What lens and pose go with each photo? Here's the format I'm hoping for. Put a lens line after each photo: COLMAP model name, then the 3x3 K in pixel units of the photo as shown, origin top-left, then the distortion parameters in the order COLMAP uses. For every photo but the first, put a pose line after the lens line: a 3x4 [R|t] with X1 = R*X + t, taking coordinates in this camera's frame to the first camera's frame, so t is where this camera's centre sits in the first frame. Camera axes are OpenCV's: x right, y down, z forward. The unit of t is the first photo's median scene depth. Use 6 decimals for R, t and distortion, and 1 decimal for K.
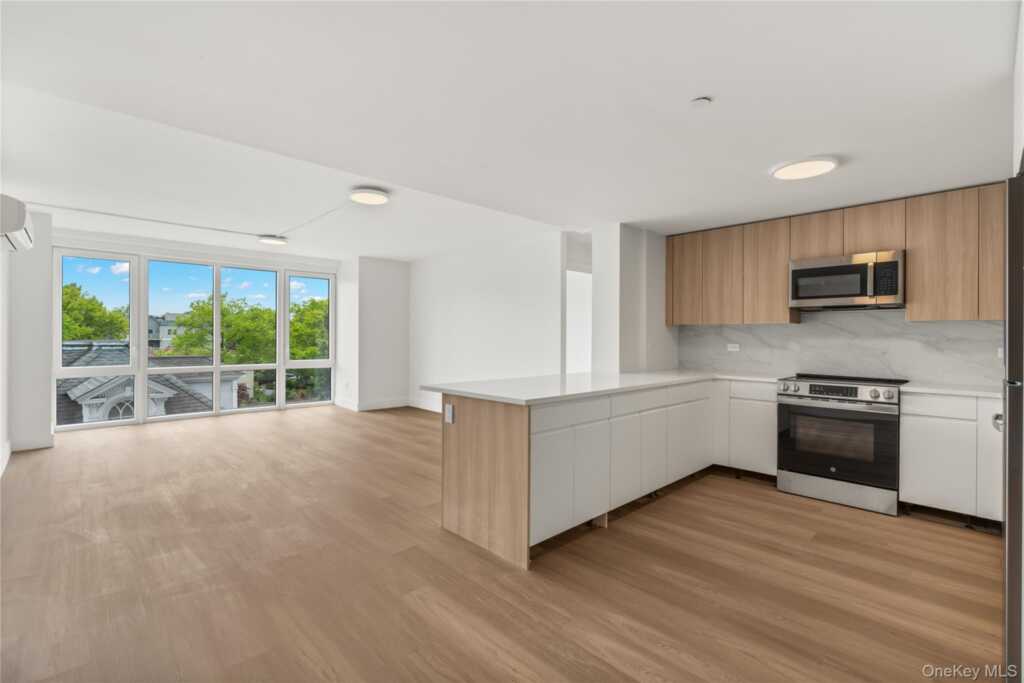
lens RADIAL K [[456.6, 0, 507.5], [0, 456.6, 338.3], [0, 0, 1]] dist [0.002674, 0.000098]
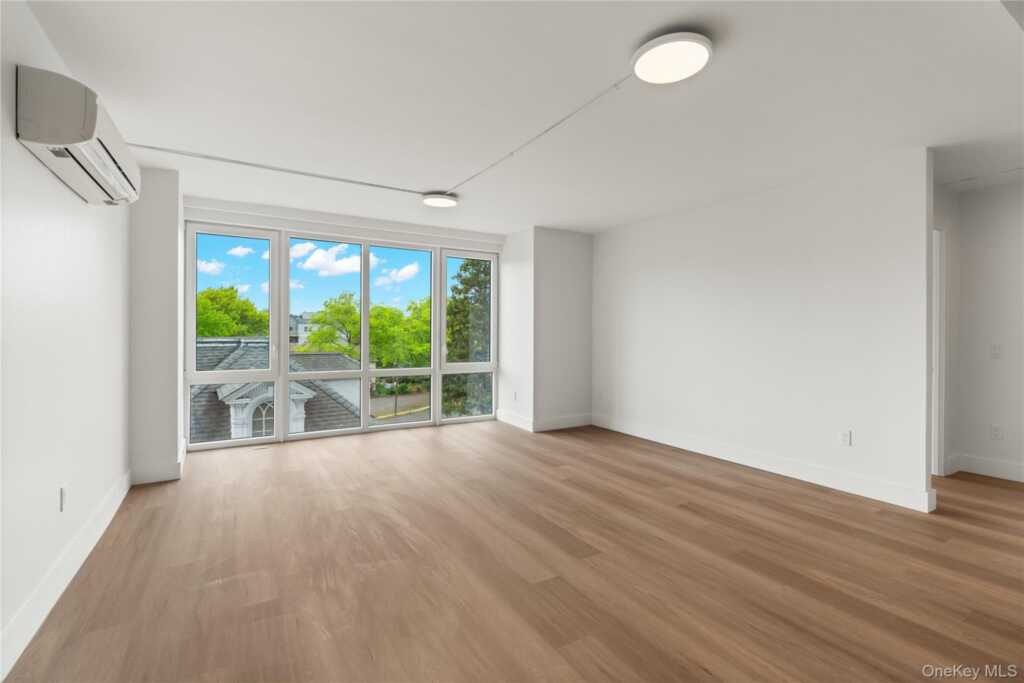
lens RADIAL K [[456.6, 0, 512.7], [0, 456.6, 335.2], [0, 0, 1]] dist [0.002674, 0.000098]
pose [[0.977924, 0.000102, -0.208961, -0.150281], [0.000015, 1.000000, 0.000560, -0.000583], [0.208961, -0.000550, 0.977924, 0.190835]]
